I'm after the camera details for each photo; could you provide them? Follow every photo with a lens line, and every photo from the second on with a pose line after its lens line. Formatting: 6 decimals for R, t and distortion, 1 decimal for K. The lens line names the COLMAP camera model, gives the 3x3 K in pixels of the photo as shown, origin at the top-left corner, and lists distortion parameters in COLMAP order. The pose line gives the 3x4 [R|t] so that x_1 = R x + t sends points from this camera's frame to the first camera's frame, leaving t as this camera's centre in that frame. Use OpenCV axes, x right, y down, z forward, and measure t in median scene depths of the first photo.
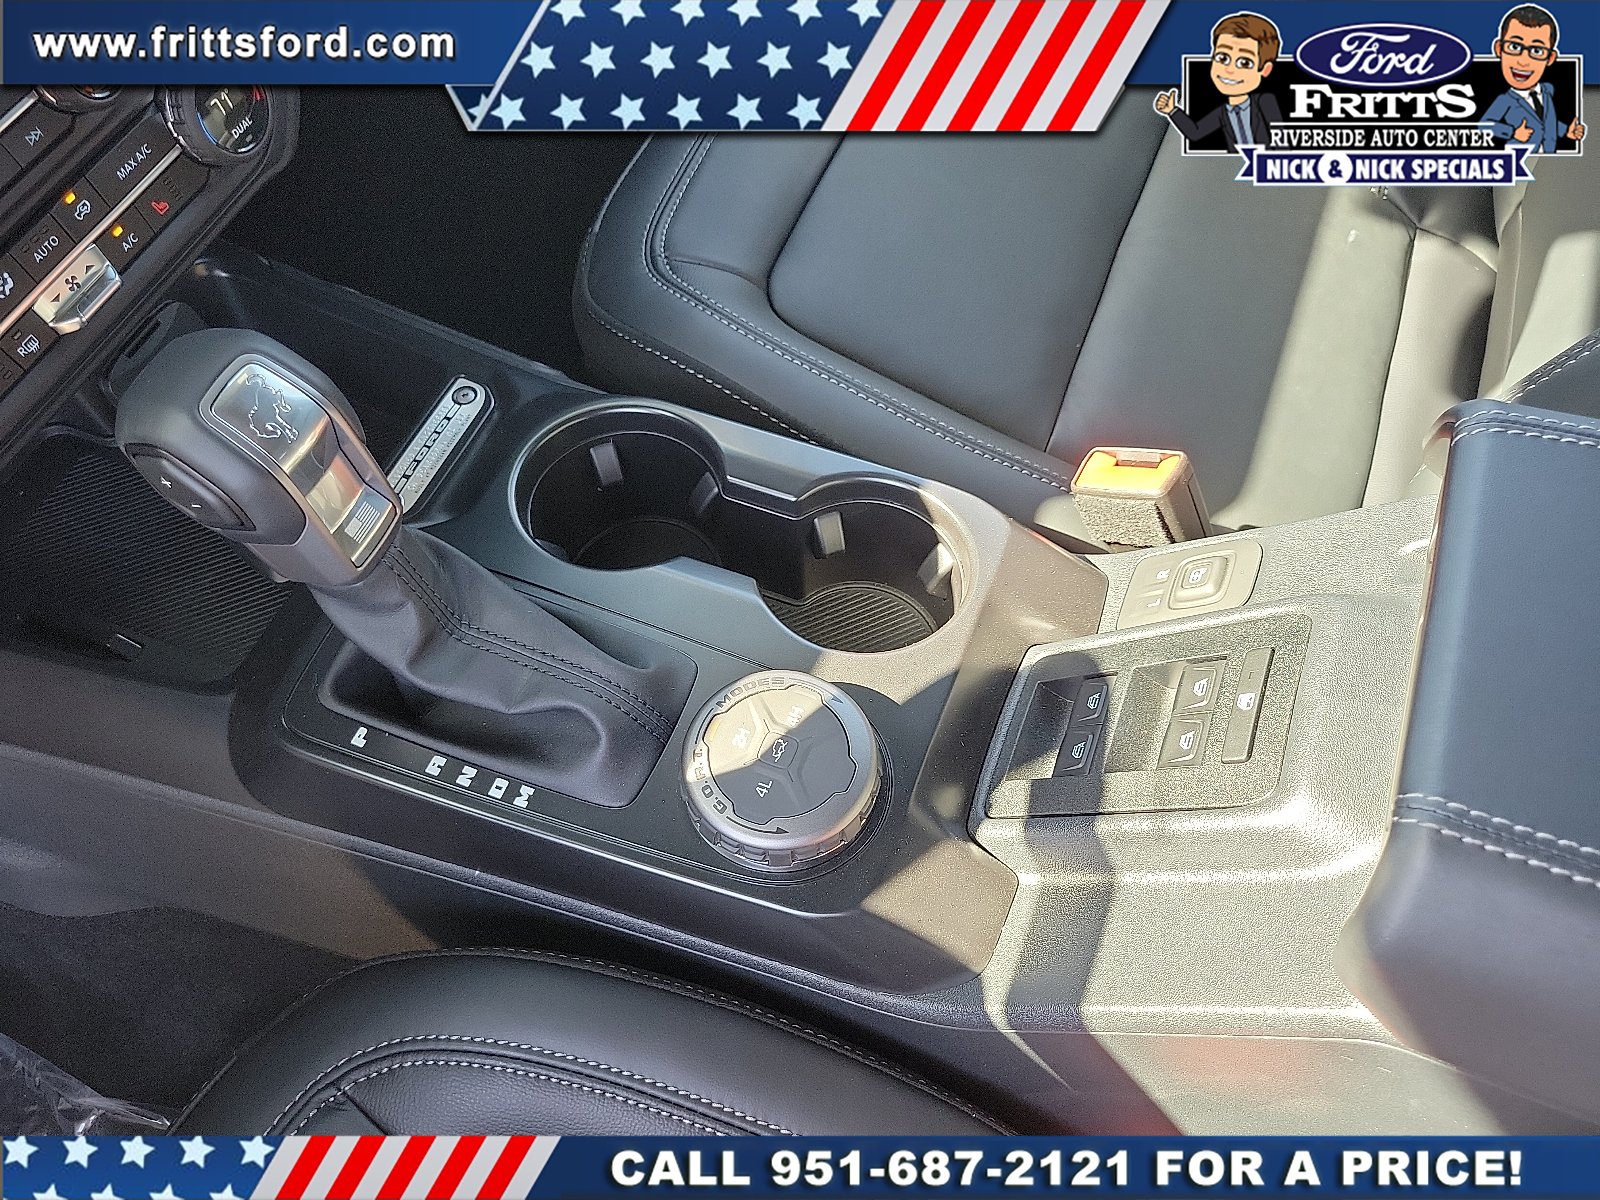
lens RADIAL K [[1214.3, 0, 804.4], [0, 1214.3, 607.0], [0, 0, 1]] dist [0.029331, -0.016933]
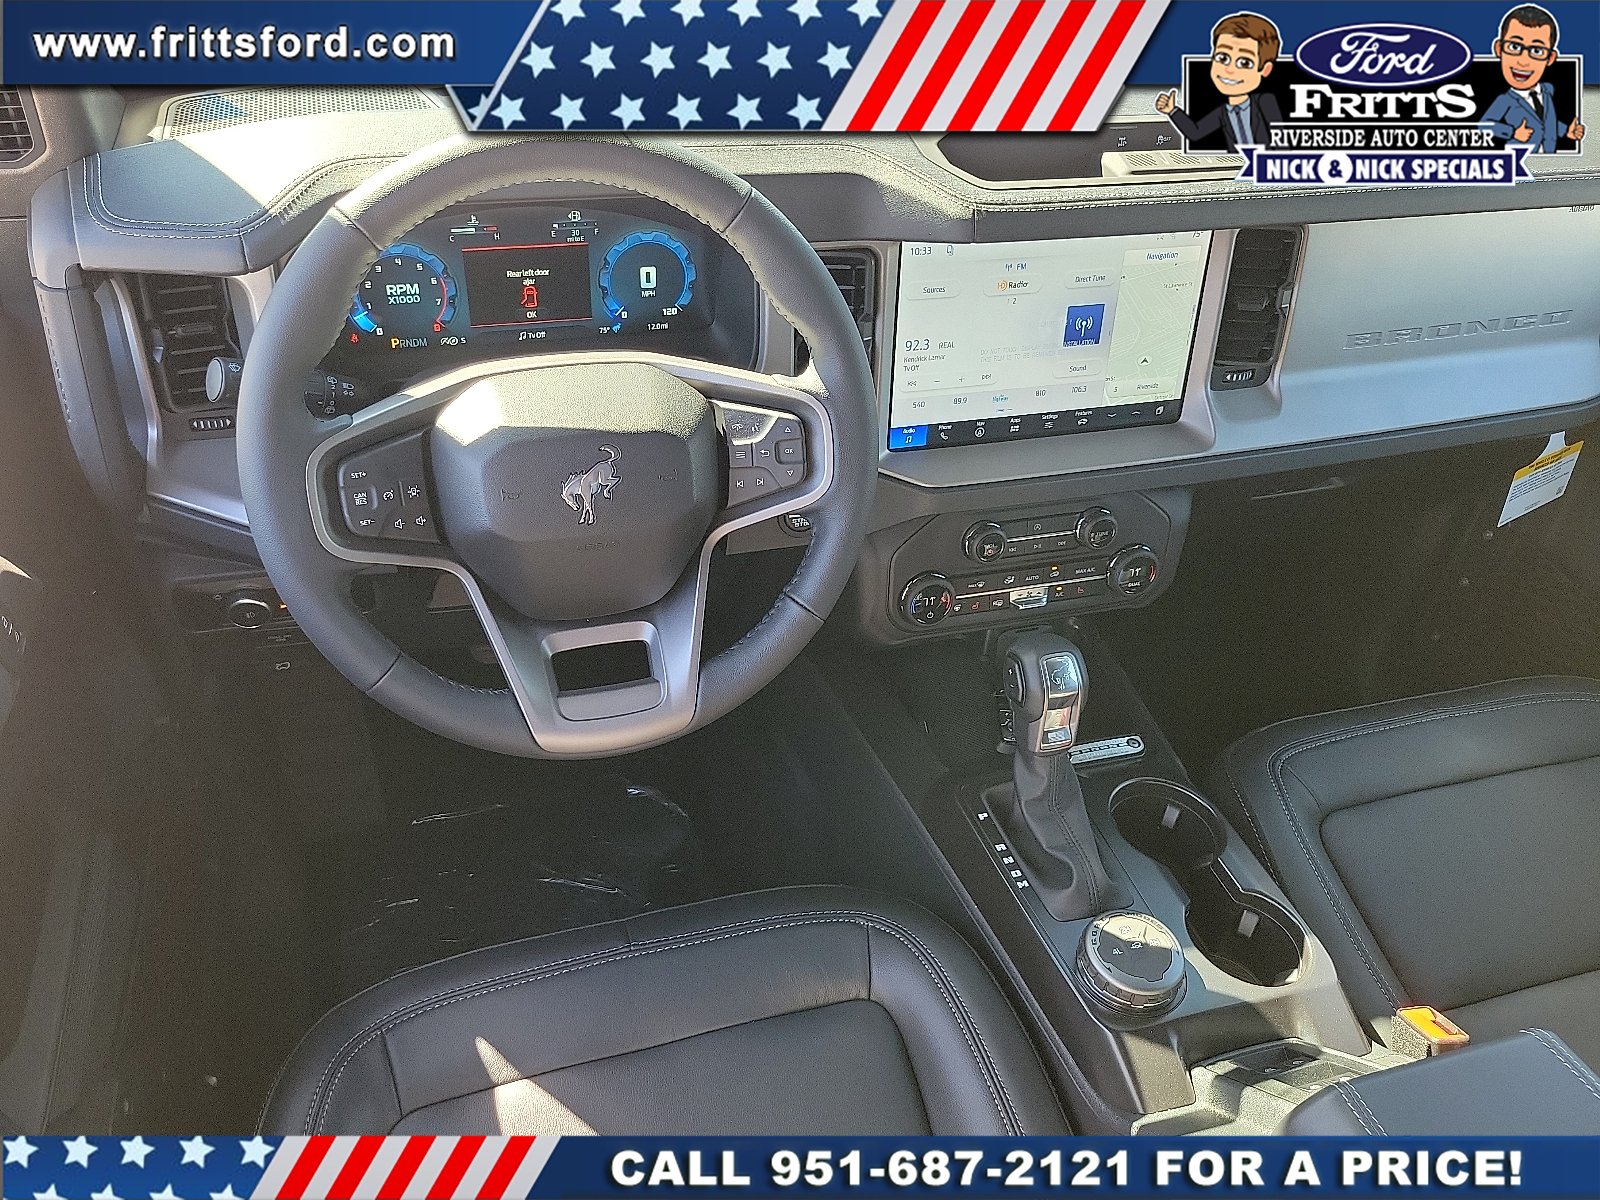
lens RADIAL K [[1214.3, 0, 796.1], [0, 1214.3, 594.4], [0, 0, 1]] dist [0.029331, -0.016933]
pose [[0.624871, 0.525359, -0.577524, 0.428132], [-0.703517, 0.699645, -0.124743, 0.316626], [0.338527, 0.484247, 0.806787, -0.950743]]
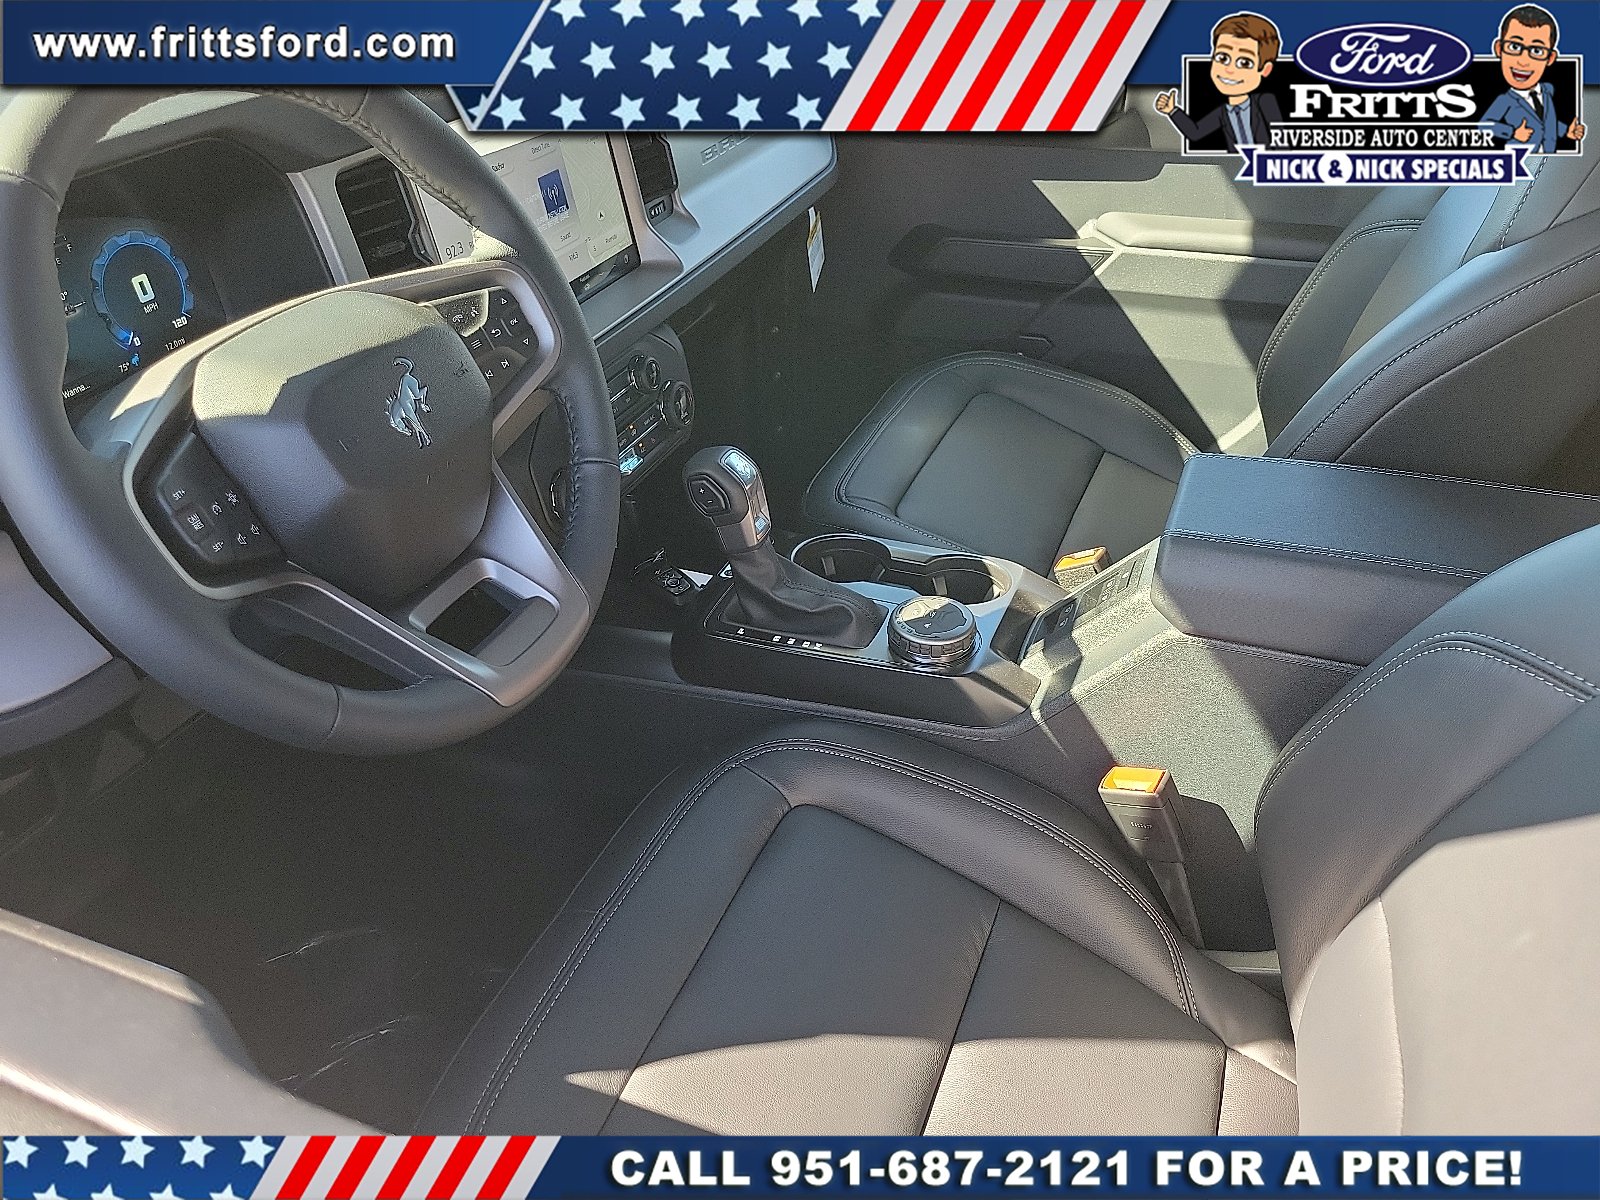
lens RADIAL K [[1214.3, 0, 796.8], [0, 1214.3, 607.4], [0, 0, 1]] dist [0.029331, -0.016933]
pose [[0.999759, -0.008726, -0.020151, -0.209482], [-0.000541, 0.907603, -0.419829, 0.964375], [0.021953, 0.419739, 0.907379, -0.994516]]
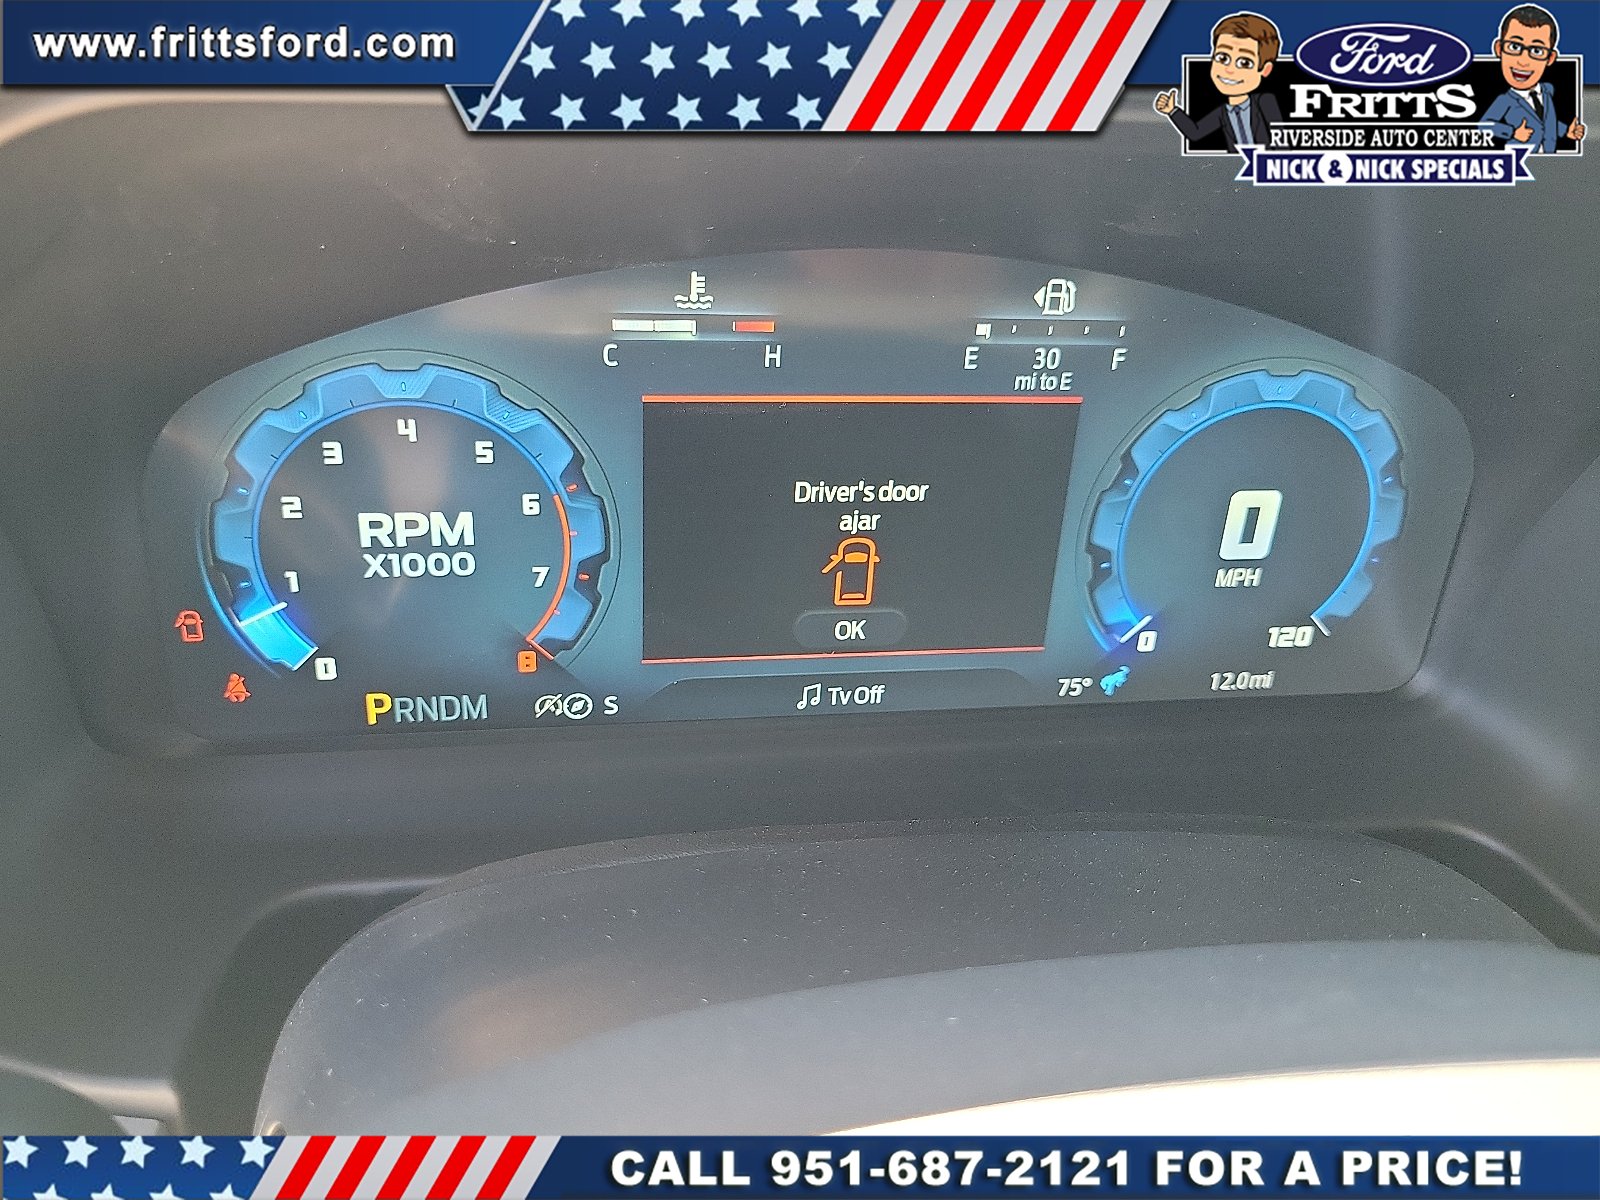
lens RADIAL K [[1214.3, 0, 786.8], [0, 1214.3, 604.8], [0, 0, 1]] dist [0.029331, -0.016933]
pose [[0.513859, 0.455736, -0.726811, -0.797470], [-0.766441, 0.624481, -0.150307, 0.159273], [0.385379, 0.634294, 0.670190, -0.142630]]
